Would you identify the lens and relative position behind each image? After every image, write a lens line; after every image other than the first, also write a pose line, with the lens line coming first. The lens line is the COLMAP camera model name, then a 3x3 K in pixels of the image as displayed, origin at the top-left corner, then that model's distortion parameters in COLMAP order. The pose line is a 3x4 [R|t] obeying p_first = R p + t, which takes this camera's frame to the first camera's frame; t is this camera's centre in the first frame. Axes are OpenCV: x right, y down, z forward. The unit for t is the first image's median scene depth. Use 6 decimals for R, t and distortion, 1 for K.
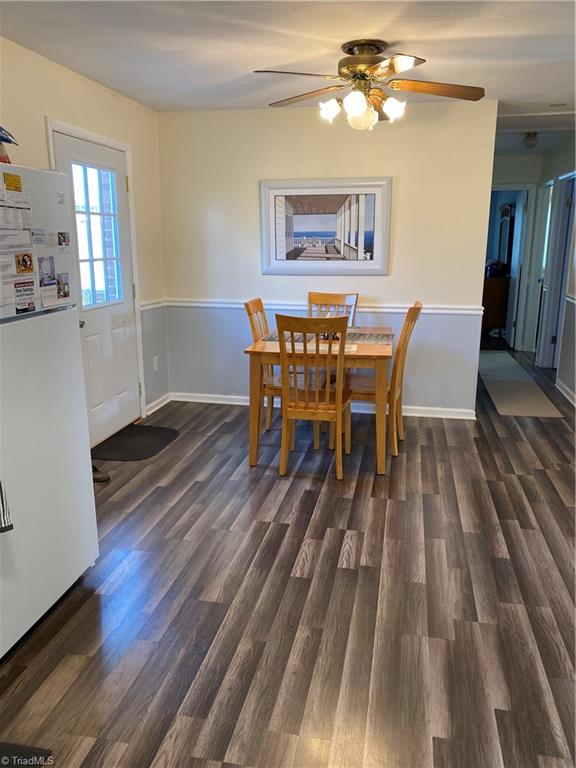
lens RADIAL K [[606.2, 0, 291.5], [0, 606.2, 381.1], [0, 0, 1]] dist [0.001511, -0.004602]
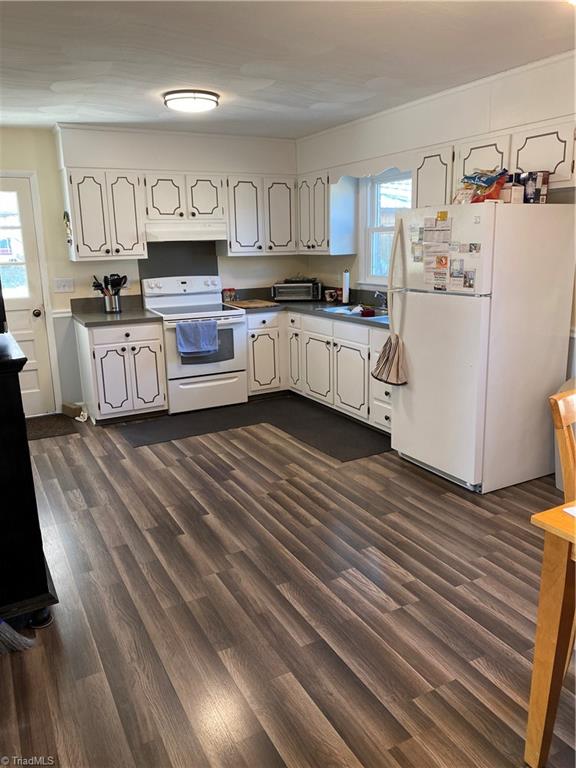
lens RADIAL K [[606.2, 0, 291.8], [0, 606.2, 385.3], [0, 0, 1]] dist [0.001511, -0.004602]
pose [[-0.779522, 0.160801, -0.605383, 0.856597], [-0.127301, 0.905645, 0.404476, -0.445933], [0.613303, 0.392364, -0.685500, 1.765682]]
